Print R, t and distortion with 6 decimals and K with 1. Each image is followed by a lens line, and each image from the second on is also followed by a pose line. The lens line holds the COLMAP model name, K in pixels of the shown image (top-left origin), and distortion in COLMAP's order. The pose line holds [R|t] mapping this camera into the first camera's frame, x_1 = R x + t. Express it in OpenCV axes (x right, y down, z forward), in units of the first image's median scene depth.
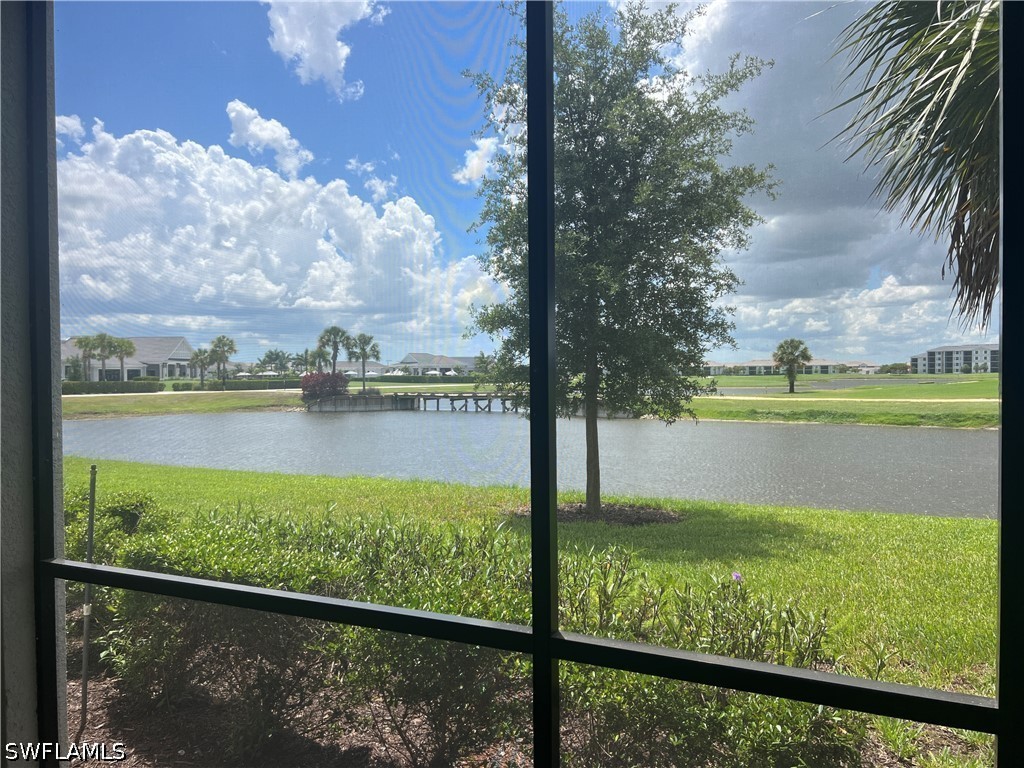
lens RADIAL K [[771.1, 0, 512.0], [0, 771.1, 384.0], [0, 0, 1]] dist [0.071332, -0.072290]
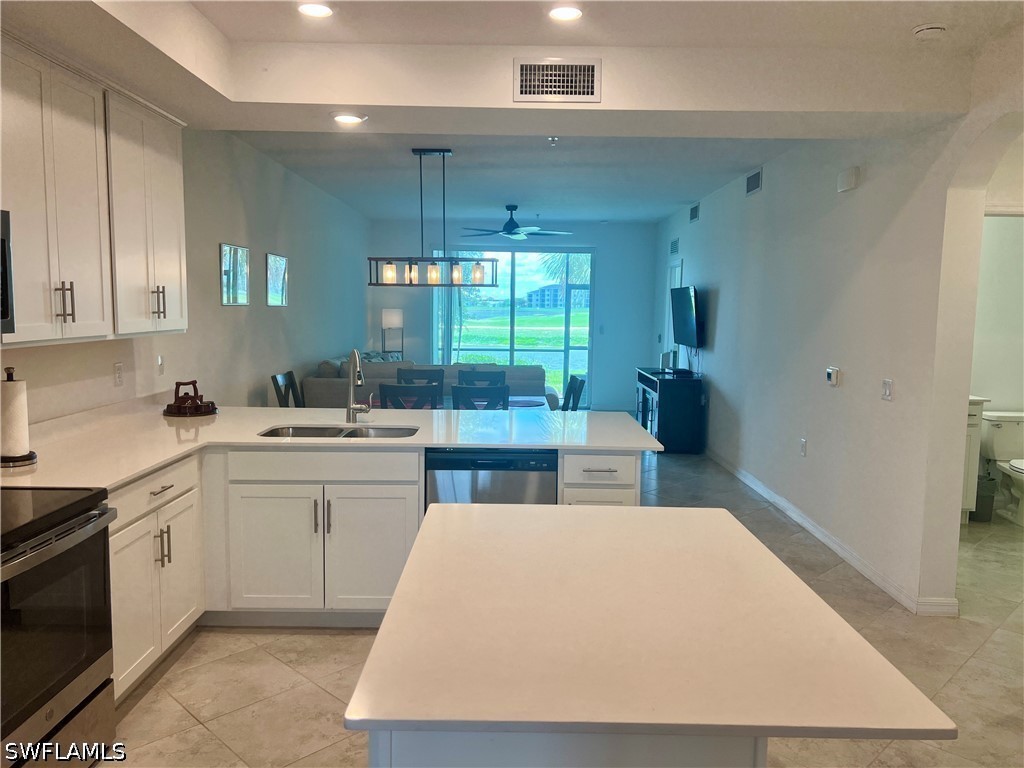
lens RADIAL K [[771.1, 0, 512.0], [0, 771.1, 384.0], [0, 0, 1]] dist [0.071332, -0.072290]
pose [[0.898589, -0.027823, 0.437908, -0.054936], [-0.011895, 0.996076, 0.087696, 0.000161], [-0.438630, -0.084012, 0.894732, -0.096553]]
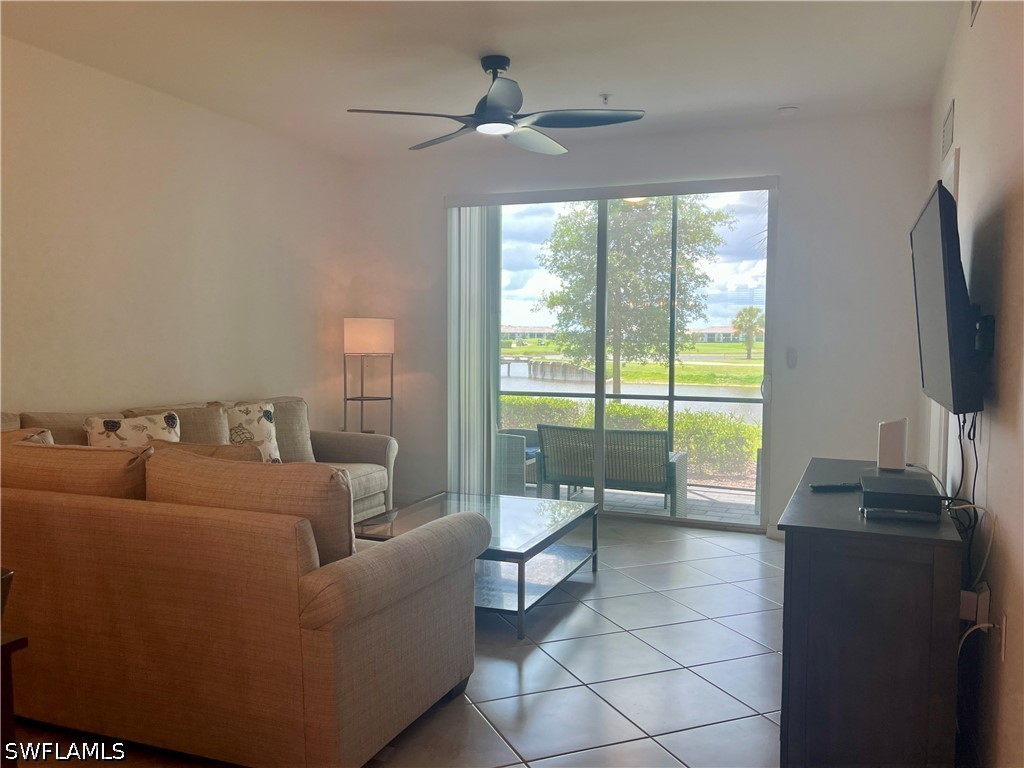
lens RADIAL K [[835.8, 0, 512.0], [0, 835.8, 384.0], [0, 0, 1]] dist [0.057696, -0.001615]
pose [[0.997631, 0.008217, 0.068296, -0.019069], [-0.011009, 0.999114, 0.040613, 0.001482], [-0.067902, -0.041269, 0.996838, -0.058258]]
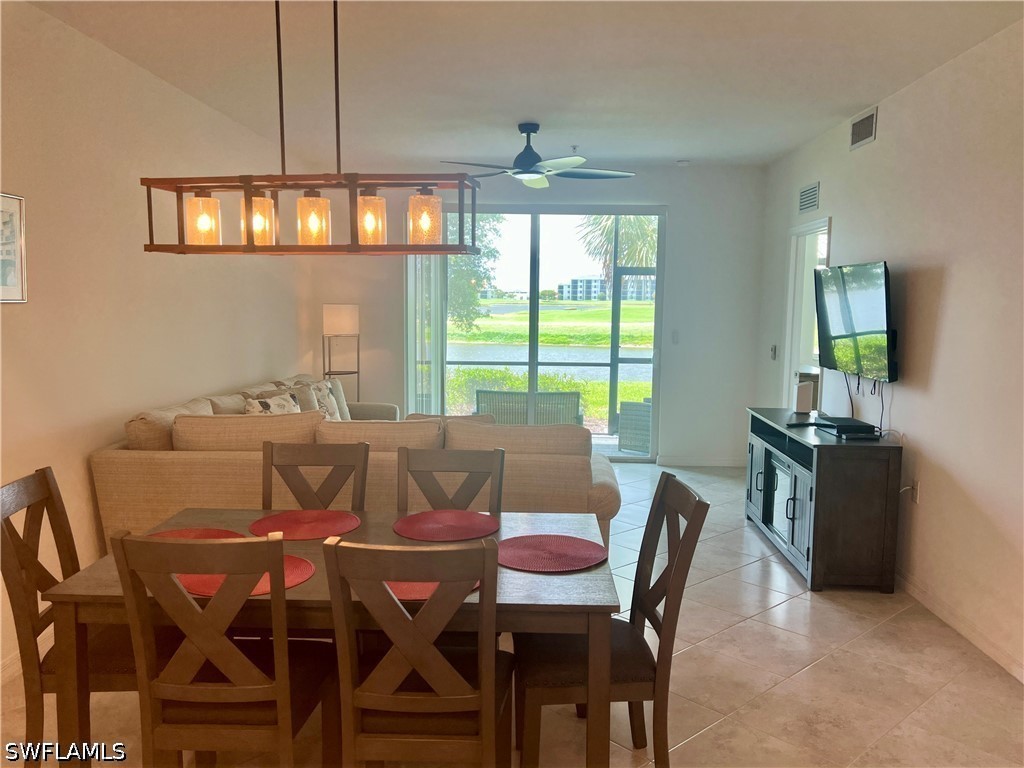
lens RADIAL K [[835.8, 0, 512.0], [0, 835.8, 384.0], [0, 0, 1]] dist [0.057696, -0.001615]
pose [[0.913323, -0.026572, 0.406367, -0.039994], [-0.010666, 0.995966, 0.089096, -0.000375], [-0.407095, -0.085707, 0.909356, -0.067671]]
